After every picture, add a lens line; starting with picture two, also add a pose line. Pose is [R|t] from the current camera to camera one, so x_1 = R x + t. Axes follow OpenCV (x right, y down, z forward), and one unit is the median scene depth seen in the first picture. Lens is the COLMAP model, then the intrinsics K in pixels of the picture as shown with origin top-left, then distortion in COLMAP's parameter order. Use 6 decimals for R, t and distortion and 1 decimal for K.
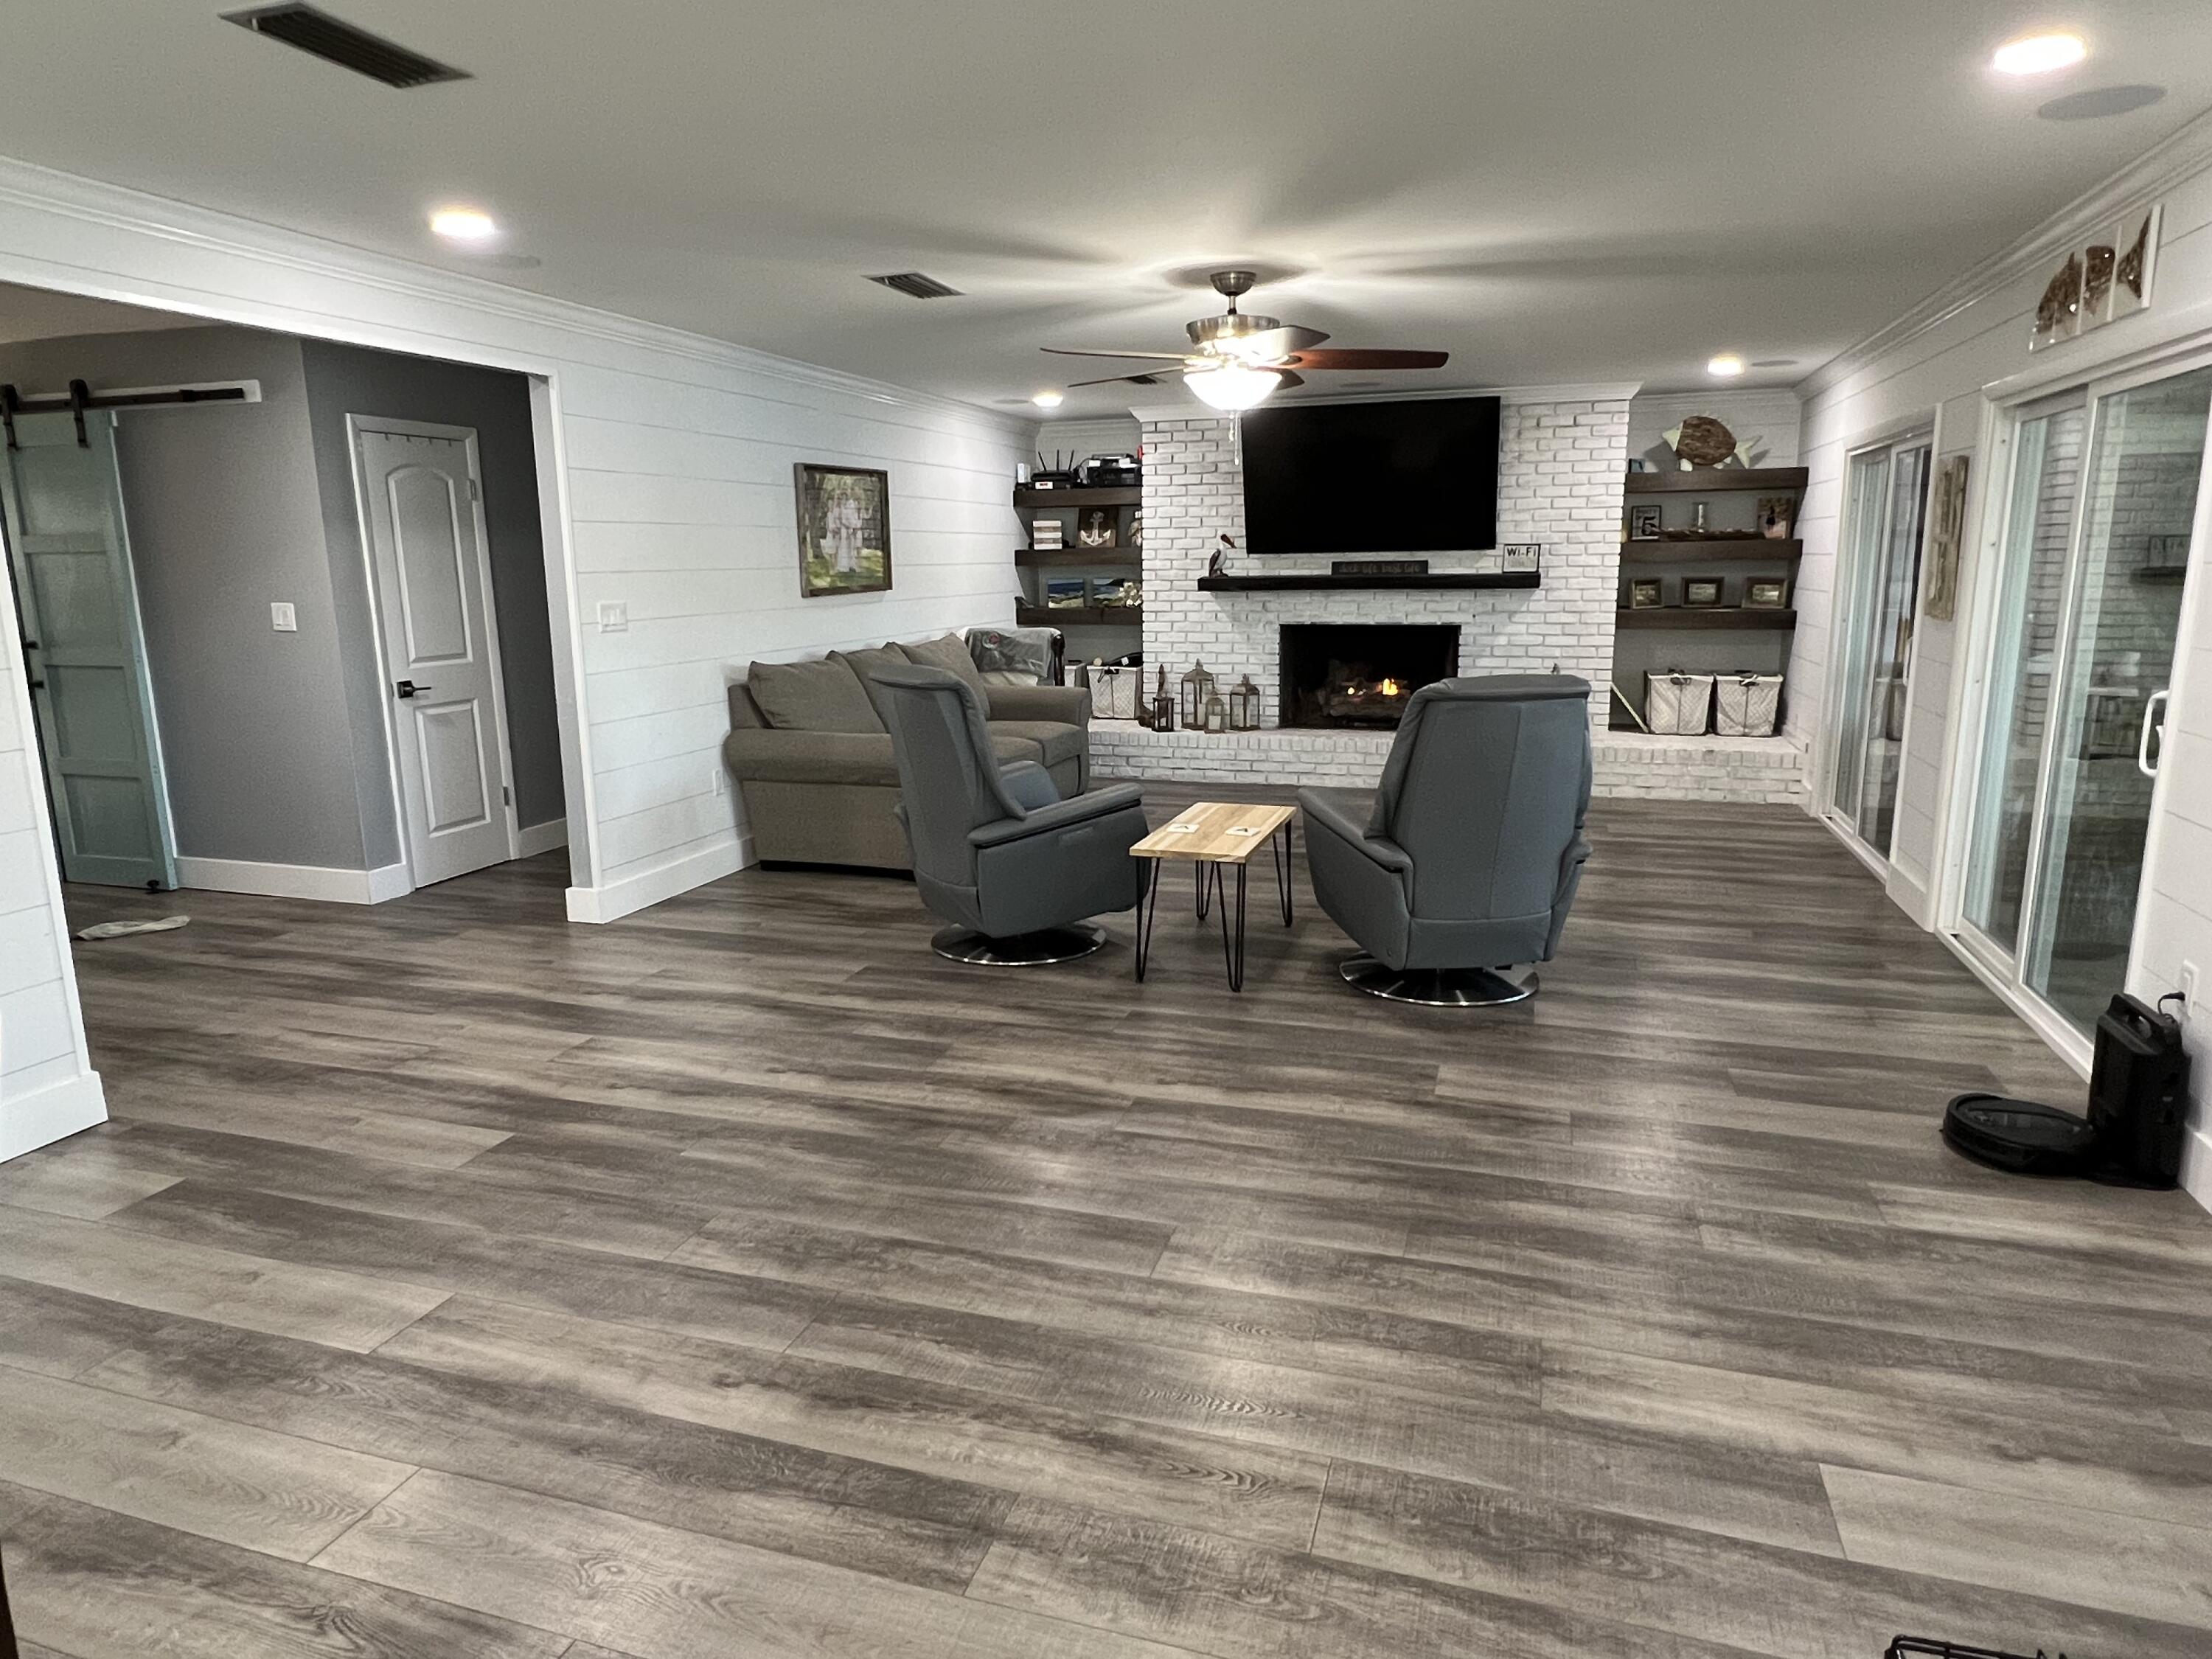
lens RADIAL K [[1338.9, 0, 1096.8], [0, 1338.9, 837.2], [0, 0, 1]] dist [0.003452, -0.005150]
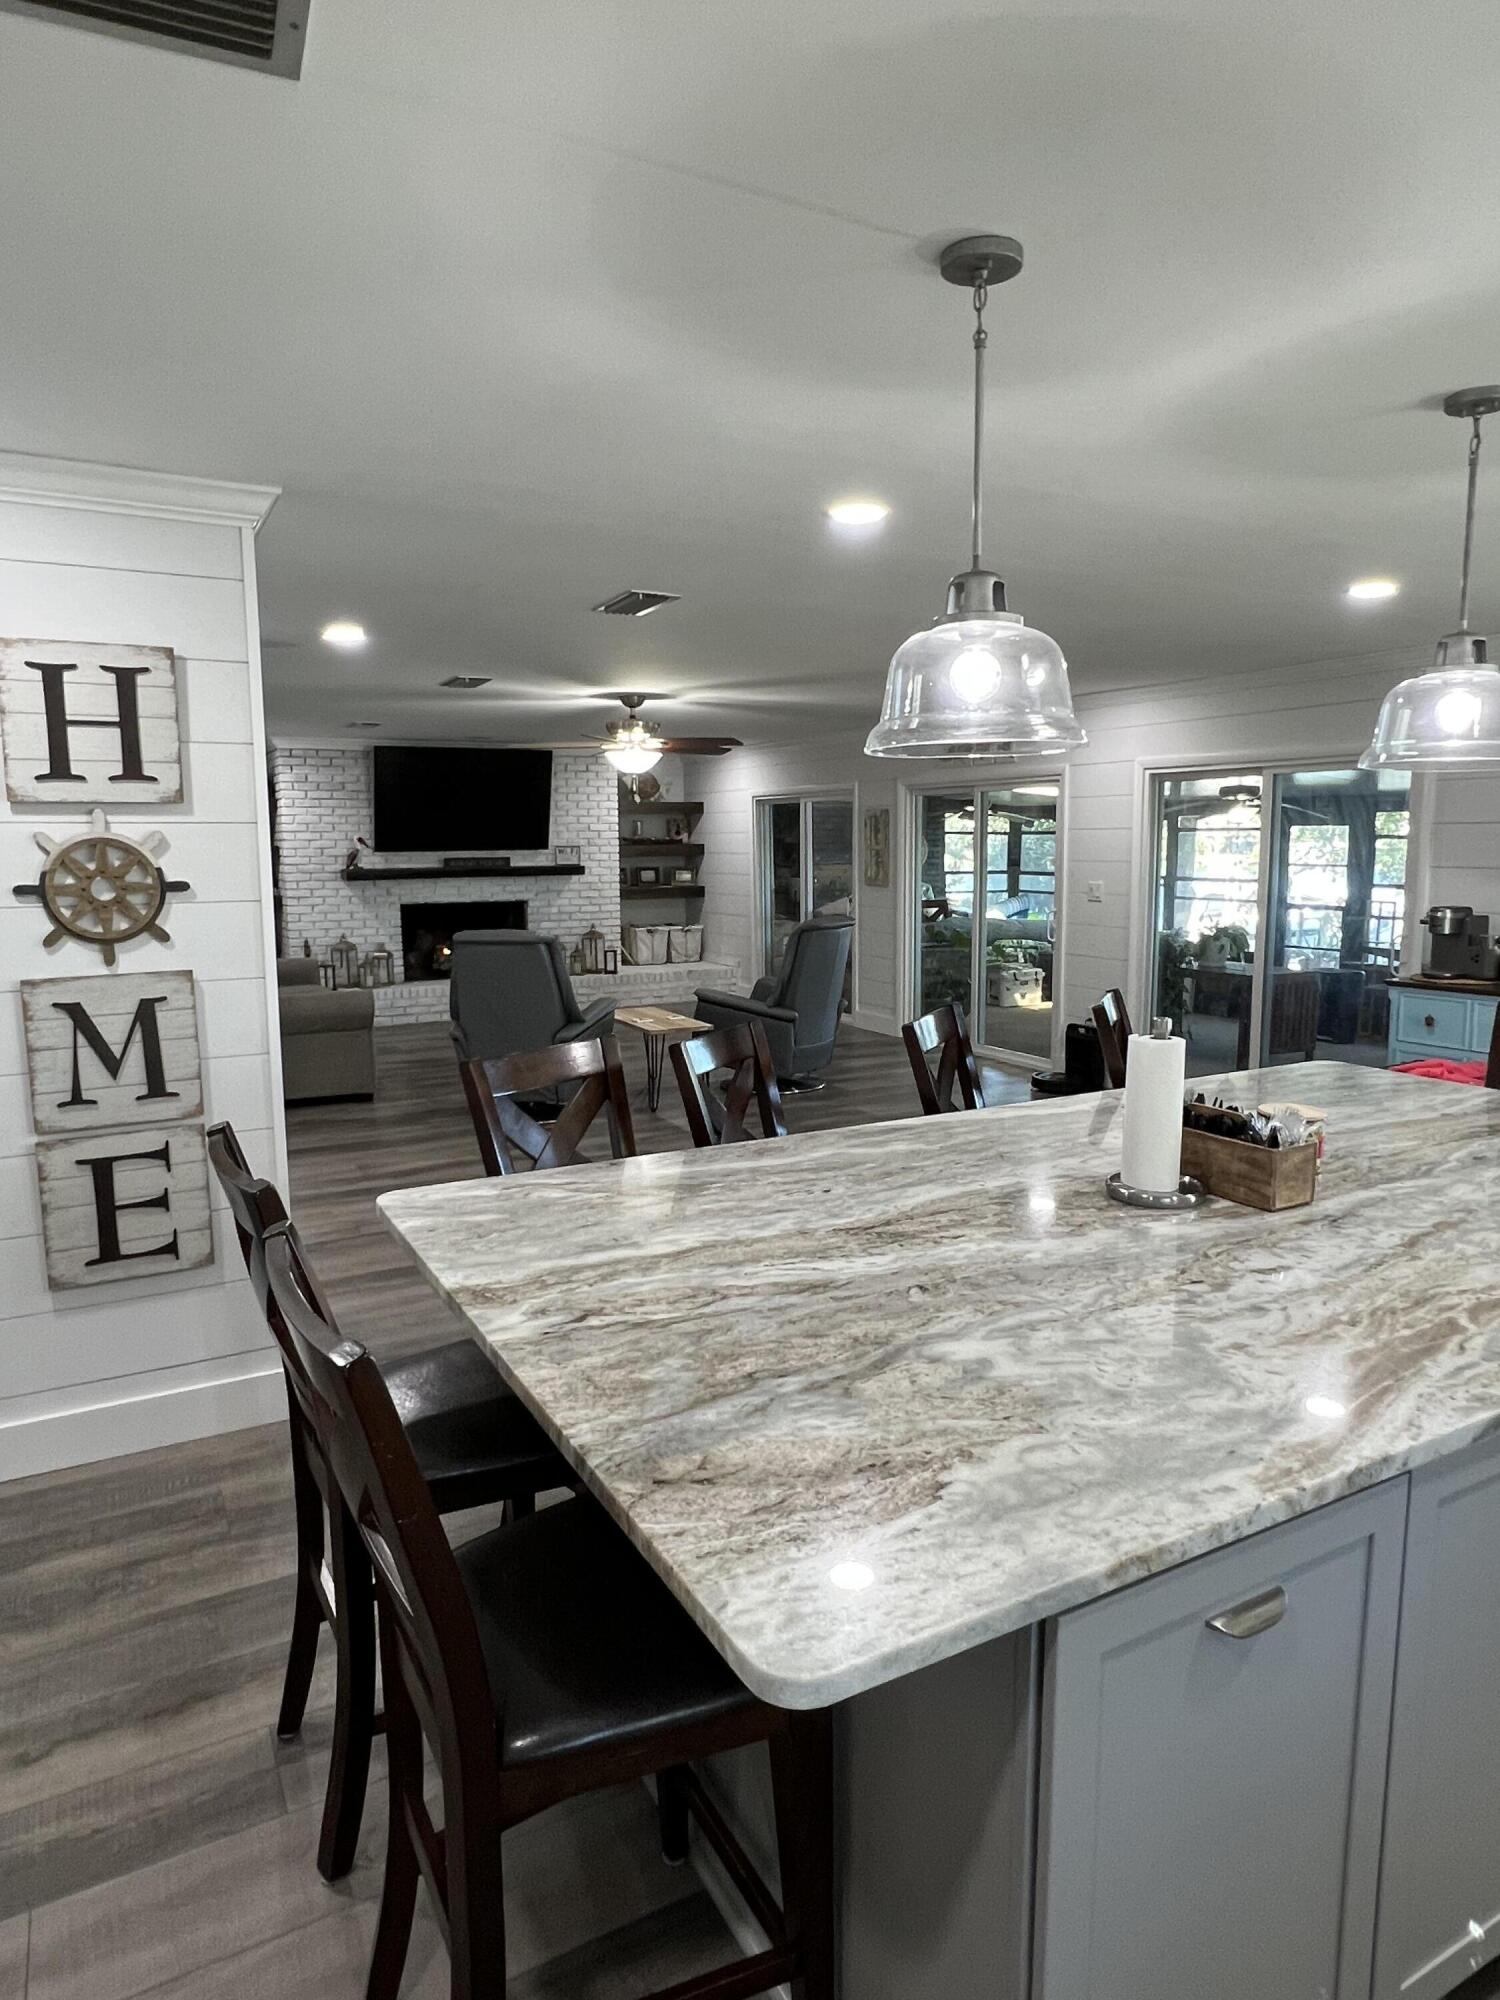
lens RADIAL K [[1210.5, 0, 751.8], [0, 1210.5, 995.9], [0, 0, 1]] dist [0.003452, -0.005150]
pose [[0.688459, -0.086131, 0.720143, -0.533823], [0.146648, 0.988946, -0.021915, 0.009257], [-0.710295, 0.120695, 0.693479, -0.077119]]
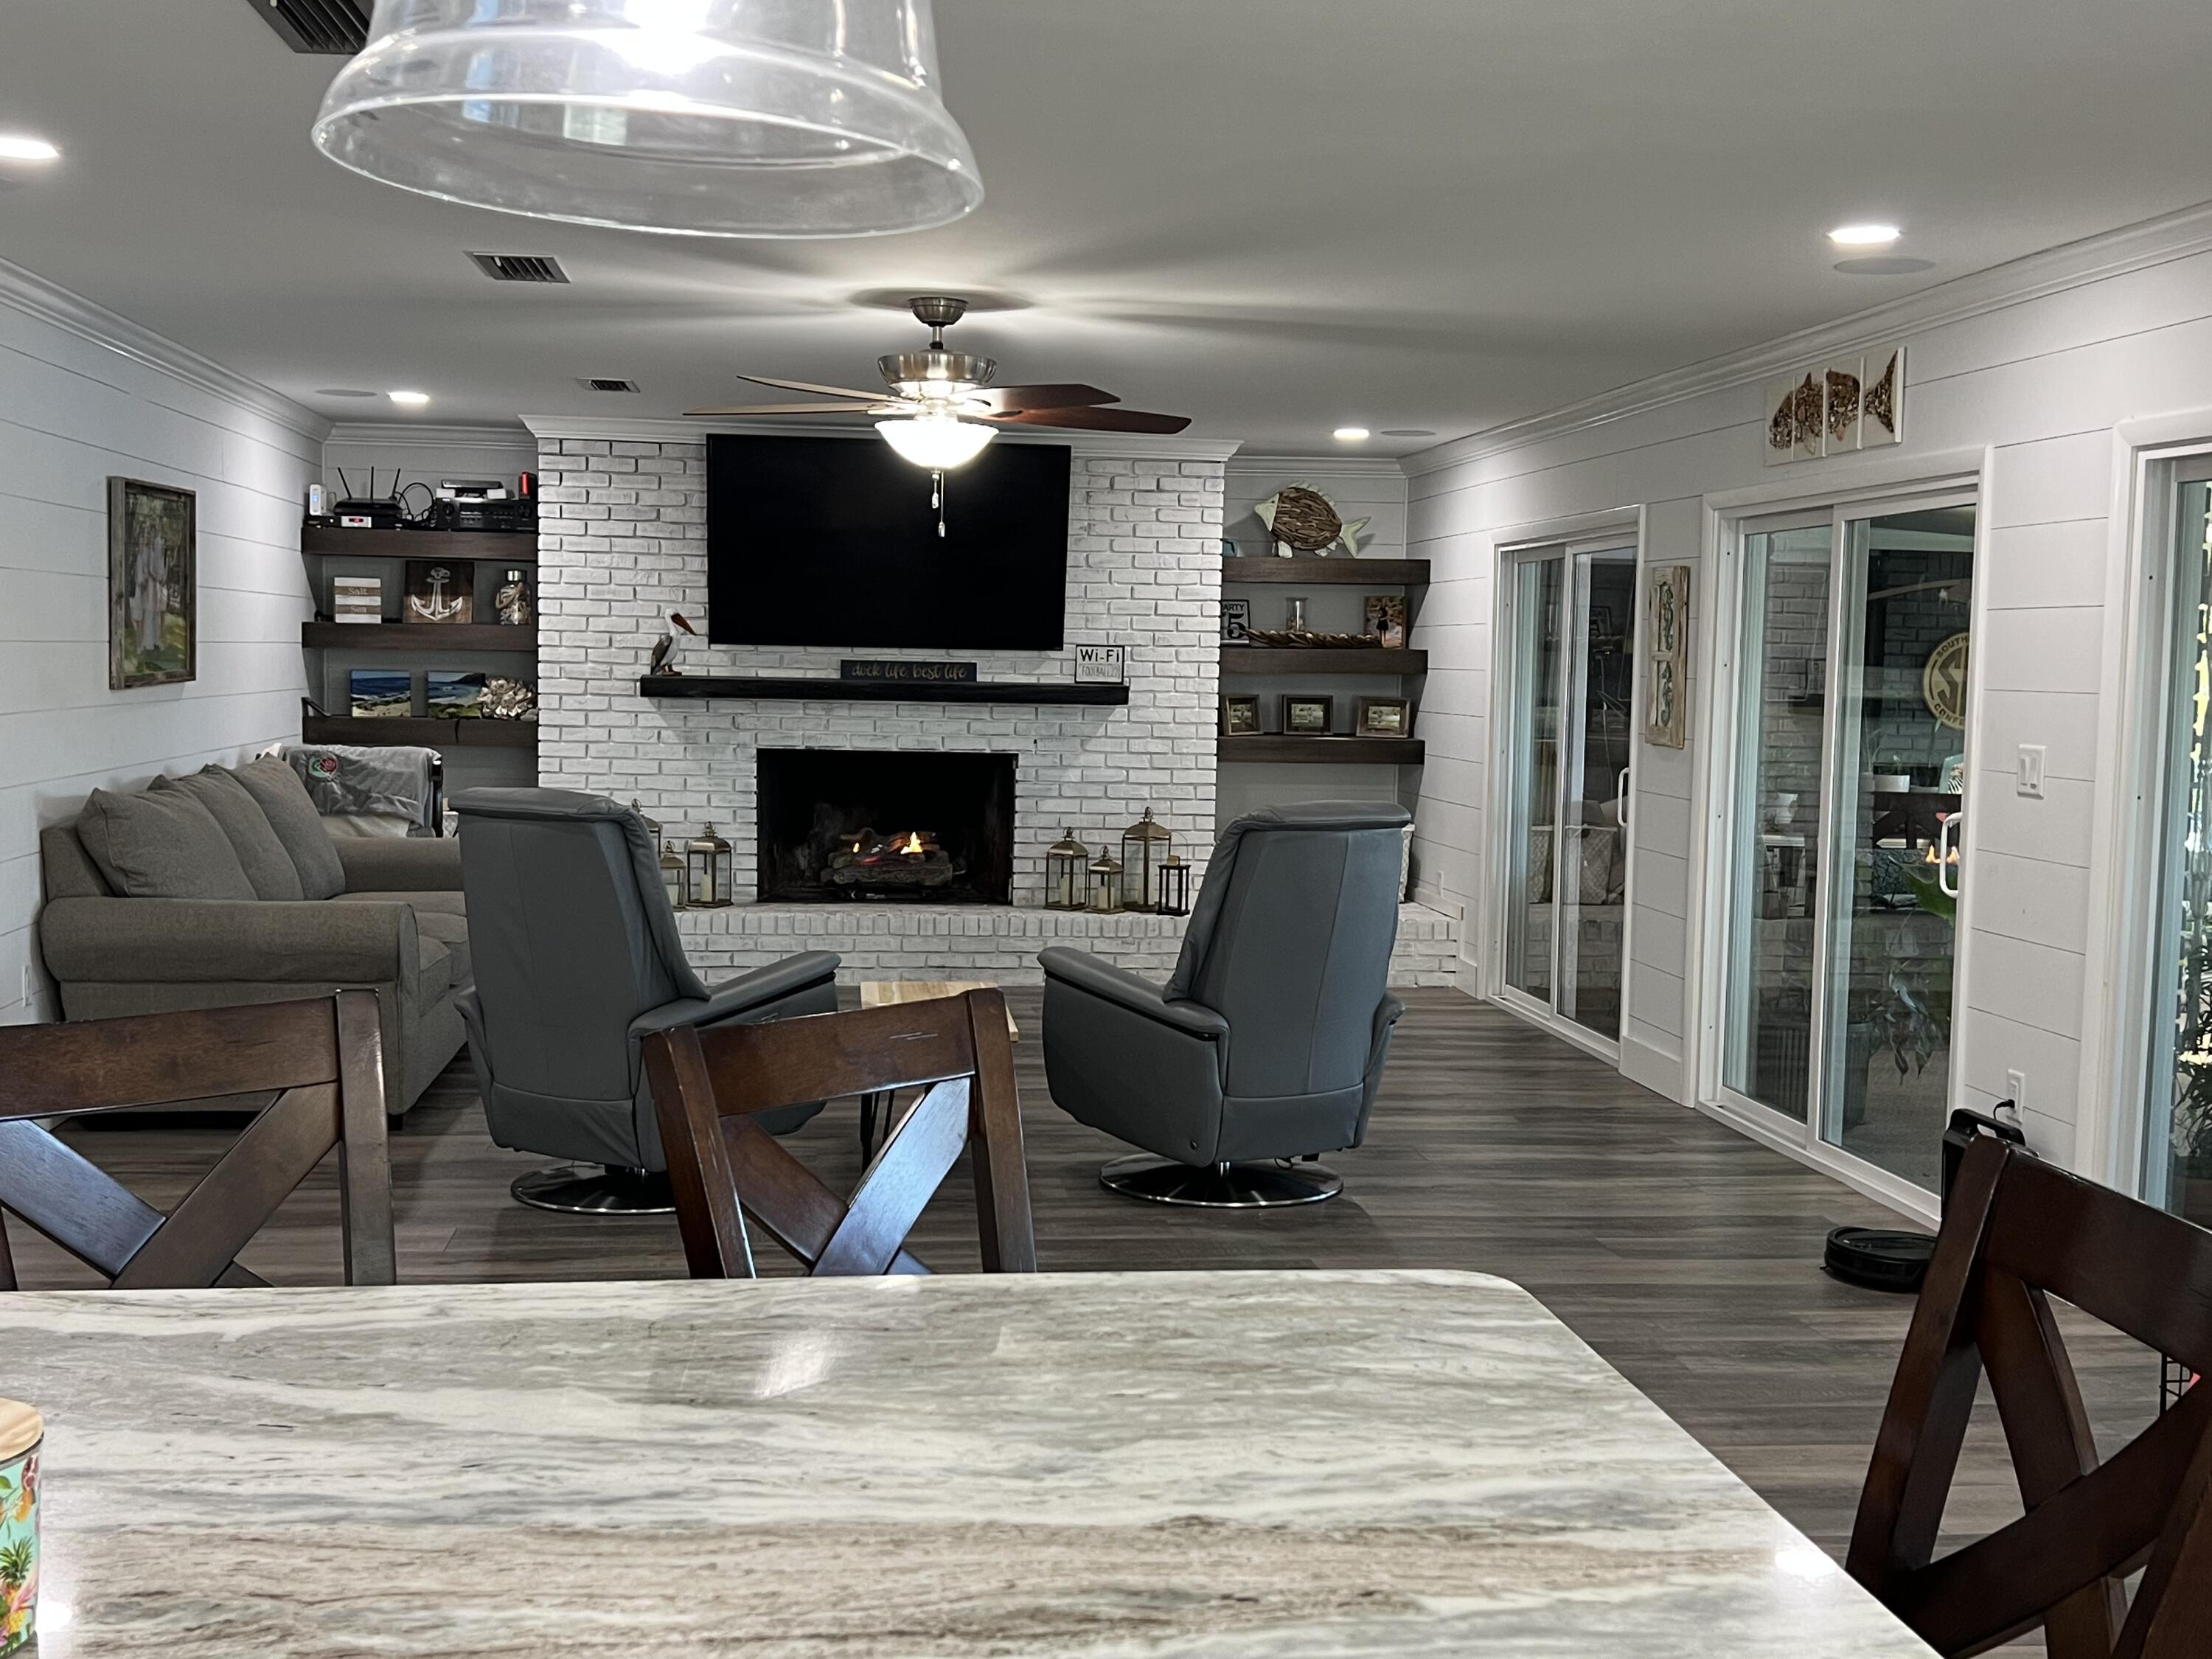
lens RADIAL K [[2363.0, 0, 1108.8], [0, 2363.0, 863.8], [0, 0, 1]] dist [0.075229, 0.000000]
pose [[0.902412, -0.005879, 0.430835, -0.231890], [0.055619, 0.993131, -0.102947, 0.032665], [-0.427270, 0.116863, 0.896539, -0.143024]]
